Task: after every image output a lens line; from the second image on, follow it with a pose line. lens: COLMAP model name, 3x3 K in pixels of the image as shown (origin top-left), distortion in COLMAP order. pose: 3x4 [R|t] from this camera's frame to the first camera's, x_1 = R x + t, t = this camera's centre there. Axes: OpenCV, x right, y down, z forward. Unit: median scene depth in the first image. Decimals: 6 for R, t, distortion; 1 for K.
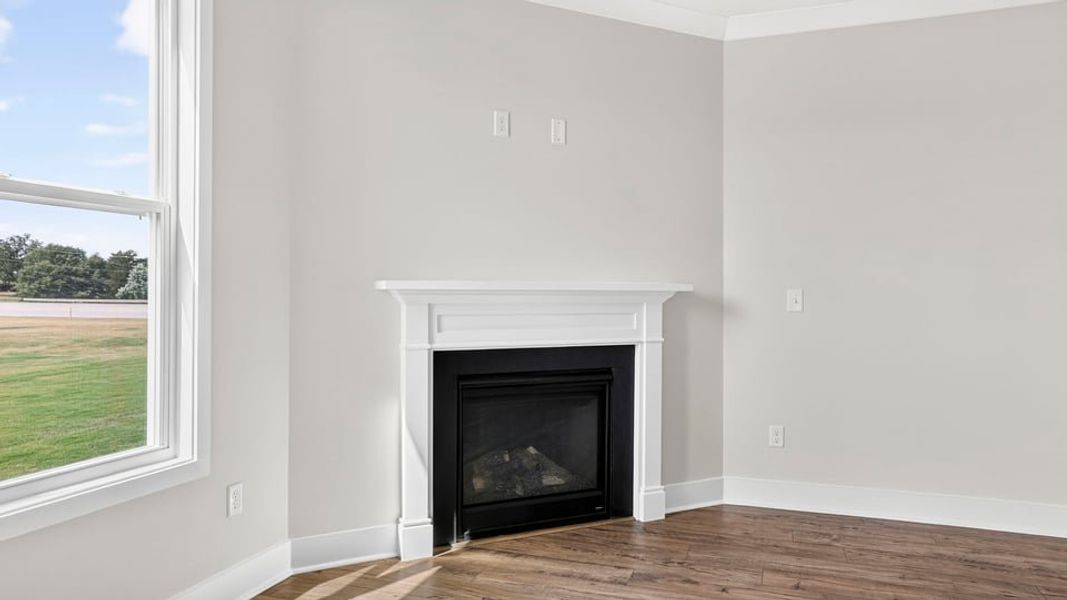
lens RADIAL K [[702.7, 0, 533.5], [0, 702.7, 300.0], [0, 0, 1]] dist [0.004538, 0.002535]
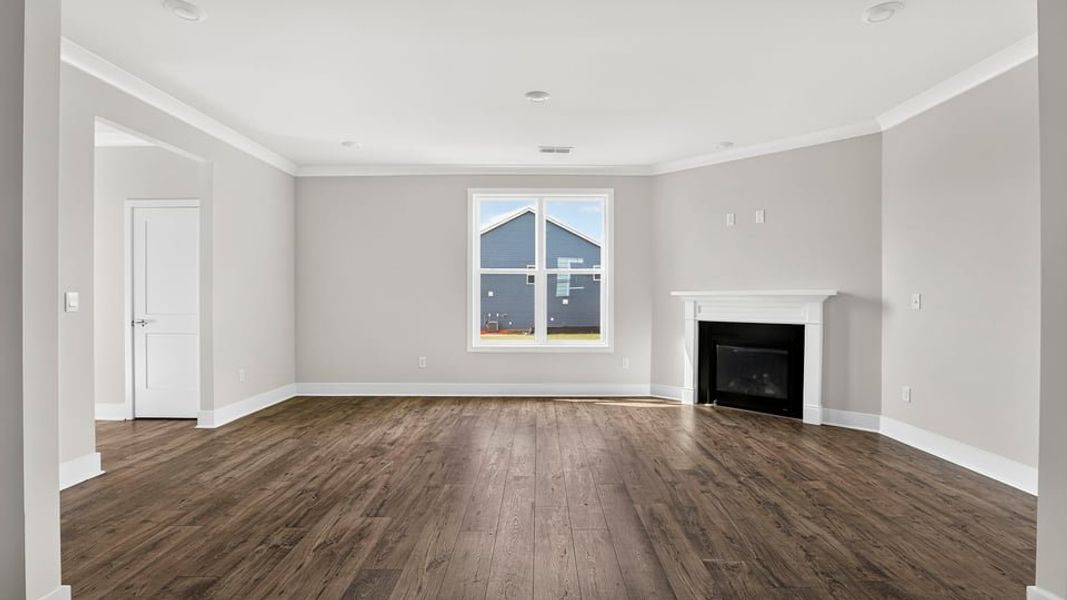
lens RADIAL K [[494.8, 0, 537.9], [0, 494.8, 298.7], [0, 0, 1]] dist [-0.044167, 0.000324]
pose [[0.323195, 0.004231, -0.946323, 1.200328], [-0.006312, 0.999977, 0.002315, -0.002873], [0.946311, 0.005224, 0.323214, -0.061787]]
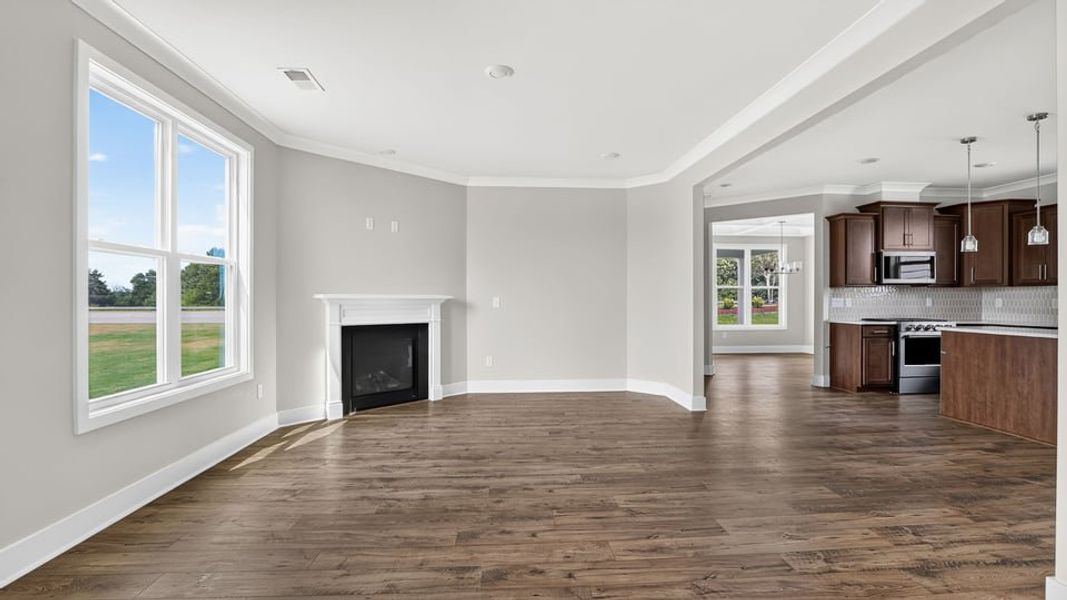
lens RADIAL K [[494.8, 0, 537.9], [0, 494.8, 298.7], [0, 0, 1]] dist [-0.044167, 0.000324]
pose [[0.916484, -0.000888, 0.400070, -0.181825], [0.004768, 0.999951, -0.008704, 0.002783], [-0.400043, 0.009885, 0.916443, -0.631631]]
